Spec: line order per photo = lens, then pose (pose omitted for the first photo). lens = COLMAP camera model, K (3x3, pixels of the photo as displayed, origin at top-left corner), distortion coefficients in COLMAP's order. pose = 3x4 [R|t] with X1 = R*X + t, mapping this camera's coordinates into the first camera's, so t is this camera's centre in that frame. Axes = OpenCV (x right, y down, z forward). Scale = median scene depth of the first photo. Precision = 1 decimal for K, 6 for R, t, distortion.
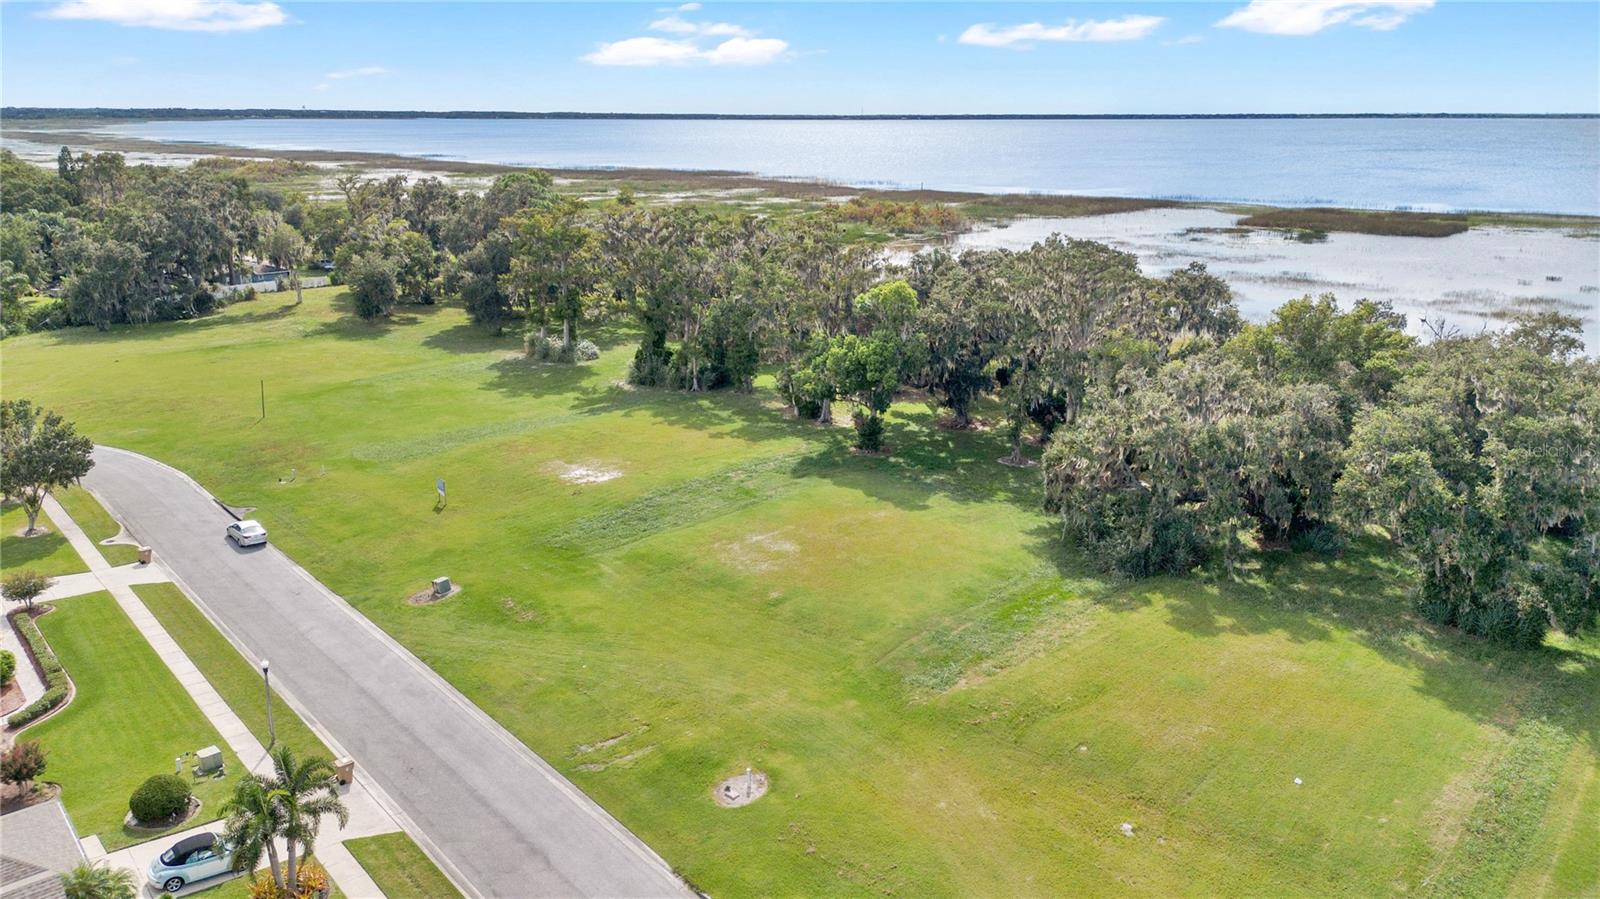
lens RADIAL K [[1153.9, 0, 806.1], [0, 1153.9, 456.3], [0, 0, 1]] dist [0.063314, -0.051852]
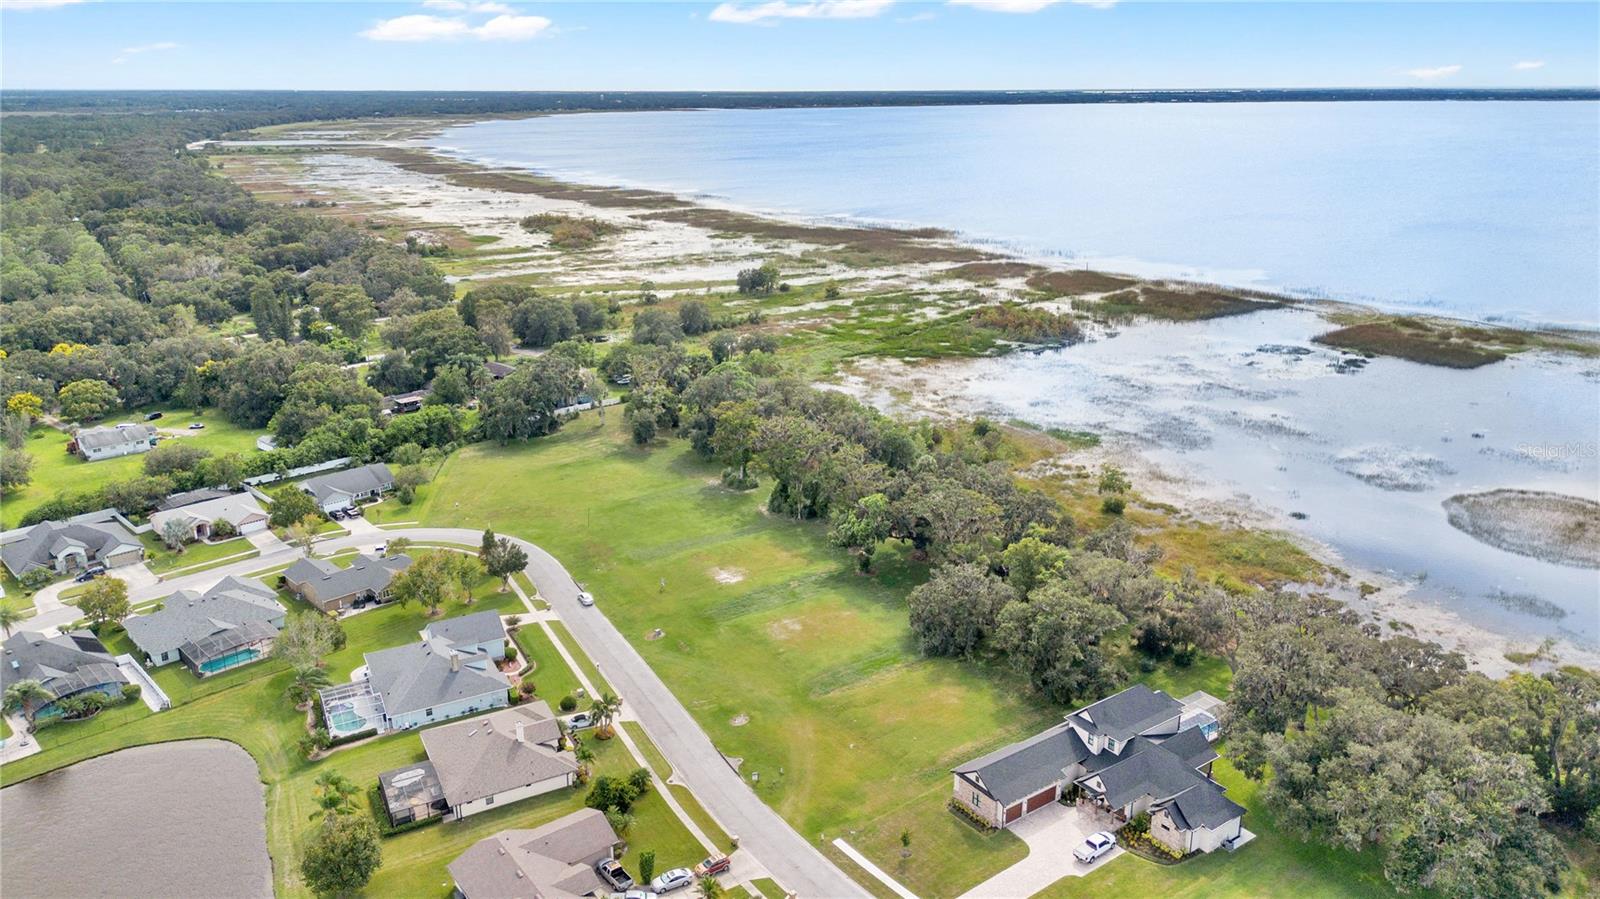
lens RADIAL K [[1153.9, 0, 798.8], [0, 1153.9, 445.8], [0, 0, 1]] dist [0.063314, -0.051852]
pose [[0.973494, 0.057404, -0.221393, 0.461117], [-0.053217, 0.998274, 0.024835, -0.330318], [0.222437, -0.012395, 0.974868, -1.226112]]
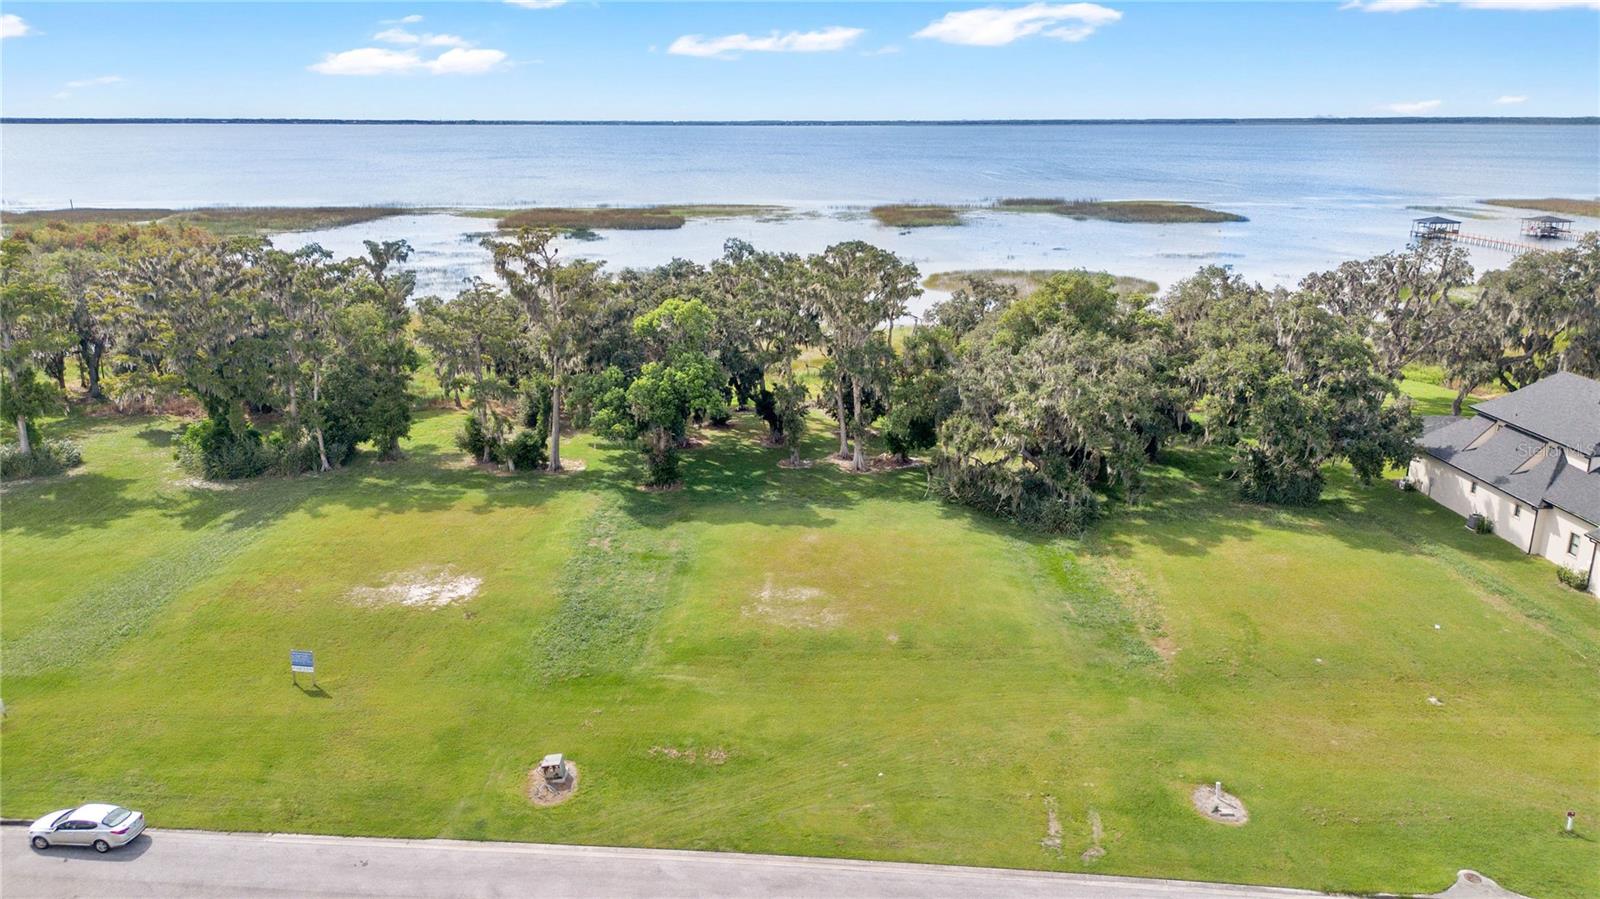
lens RADIAL K [[1153.9, 0, 799.7], [0, 1153.9, 437.0], [0, 0, 1]] dist [0.063314, -0.051852]
pose [[0.725440, -0.187095, 0.662368, -0.566105], [0.199989, 0.978124, 0.057253, -0.089280], [-0.658590, 0.090932, 0.746987, 0.294997]]
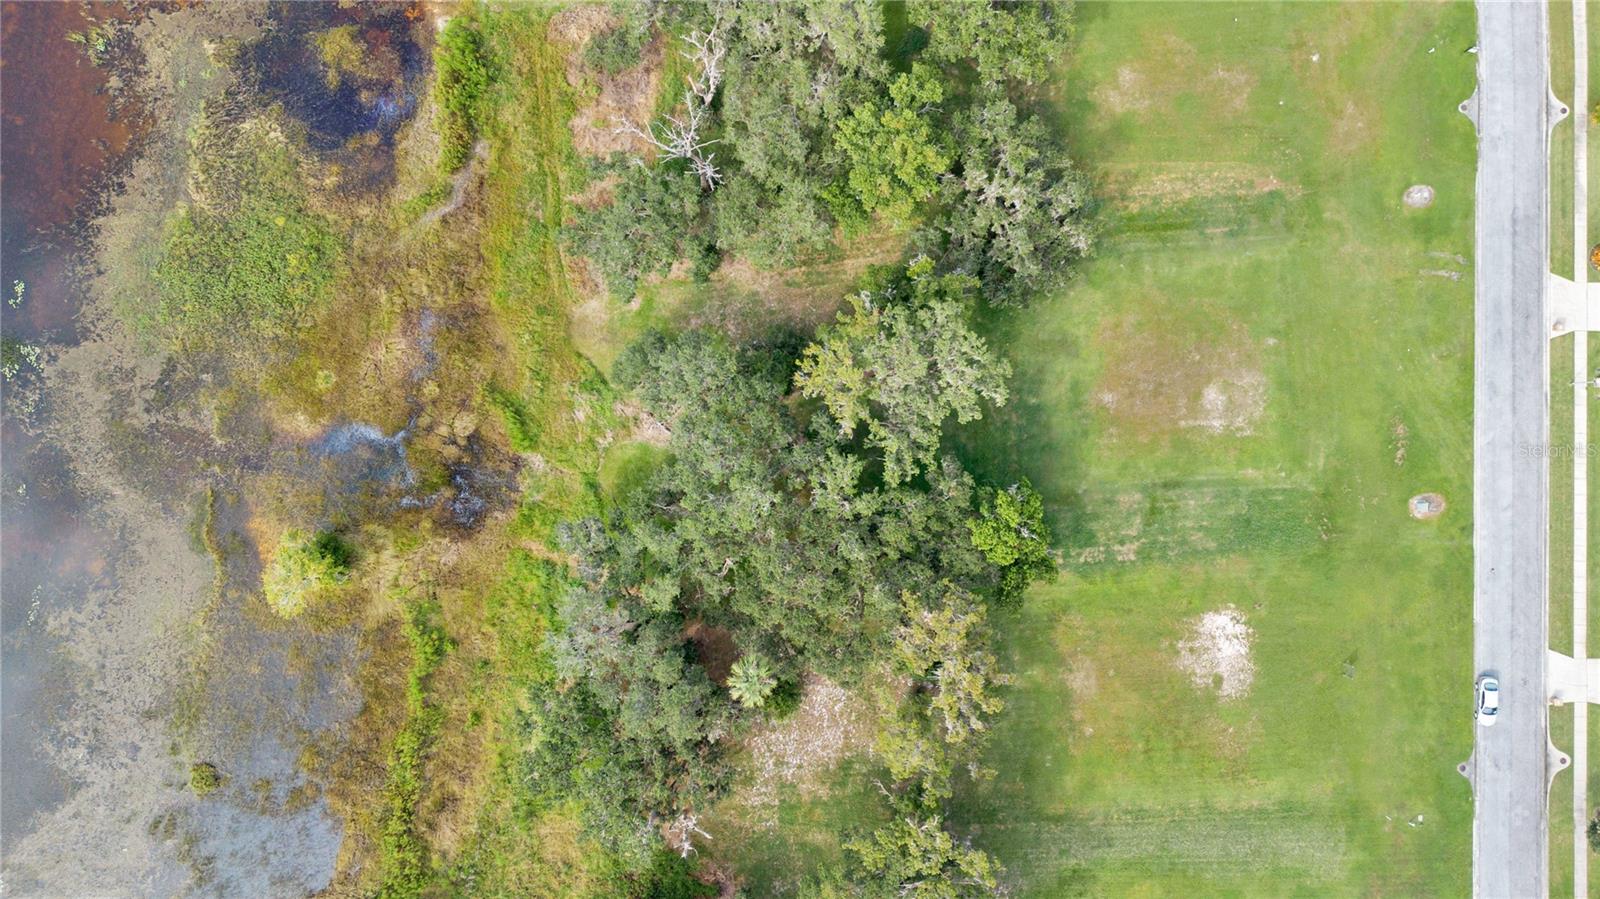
lens RADIAL K [[1153.9, 0, 798.8], [0, 1153.9, 449.8], [0, 0, 1]] dist [0.063314, -0.051852]
pose [[-0.732883, -0.680073, 0.019565, 0.262425], [0.194029, -0.181360, 0.964086, -1.309342], [-0.652101, 0.710358, 0.264870, 0.941706]]
